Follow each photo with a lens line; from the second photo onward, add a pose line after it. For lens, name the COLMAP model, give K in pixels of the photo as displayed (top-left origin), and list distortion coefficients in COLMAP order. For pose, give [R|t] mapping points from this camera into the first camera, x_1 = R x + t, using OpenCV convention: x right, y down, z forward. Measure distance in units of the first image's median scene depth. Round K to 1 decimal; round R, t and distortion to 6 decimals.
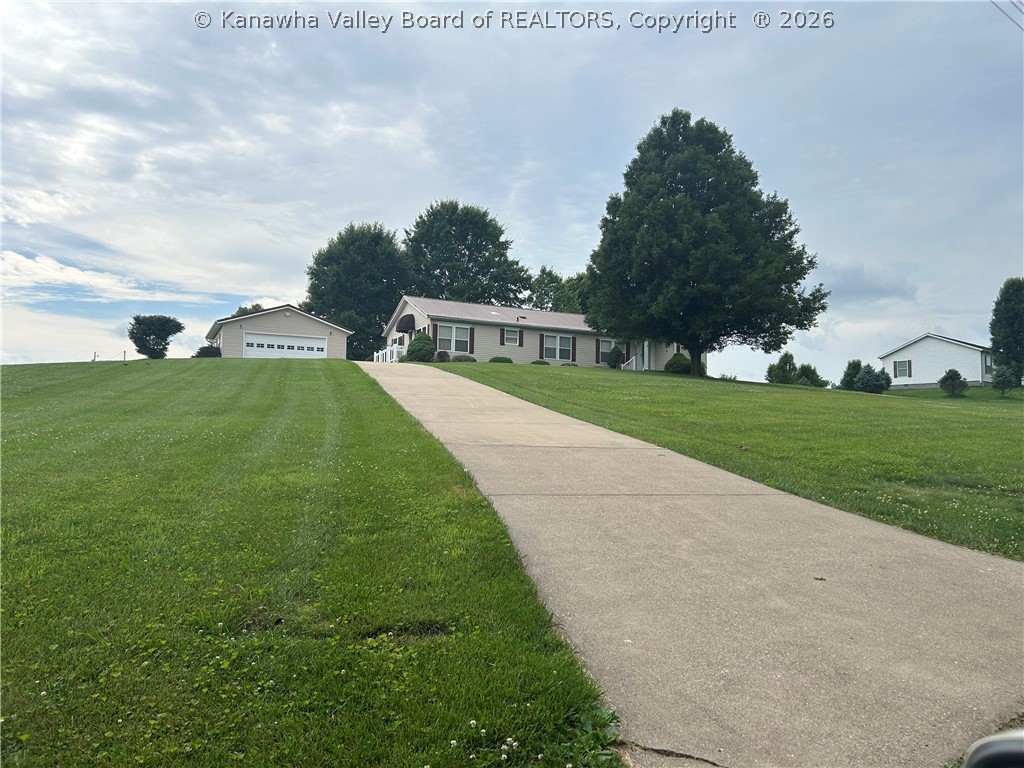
lens RADIAL K [[771.2, 0, 511.4], [0, 771.2, 386.6], [0, 0, 1]] dist [0.029787, -0.021461]
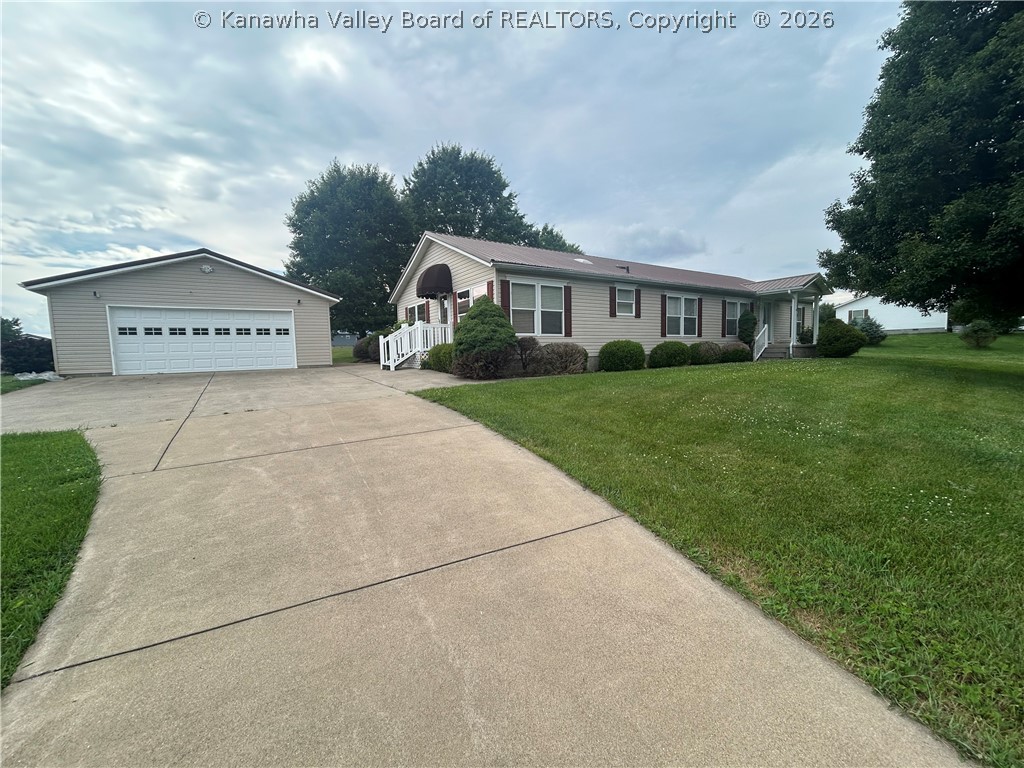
lens RADIAL K [[414.7, 0, 514.2], [0, 414.7, 375.9], [0, 0, 1]] dist [-0.002428, 0.000063]
pose [[0.990643, -0.050682, 0.126717, -0.088687], [0.033158, 0.990049, 0.136760, -0.039741], [-0.132387, -0.131278, 0.982466, 0.512655]]
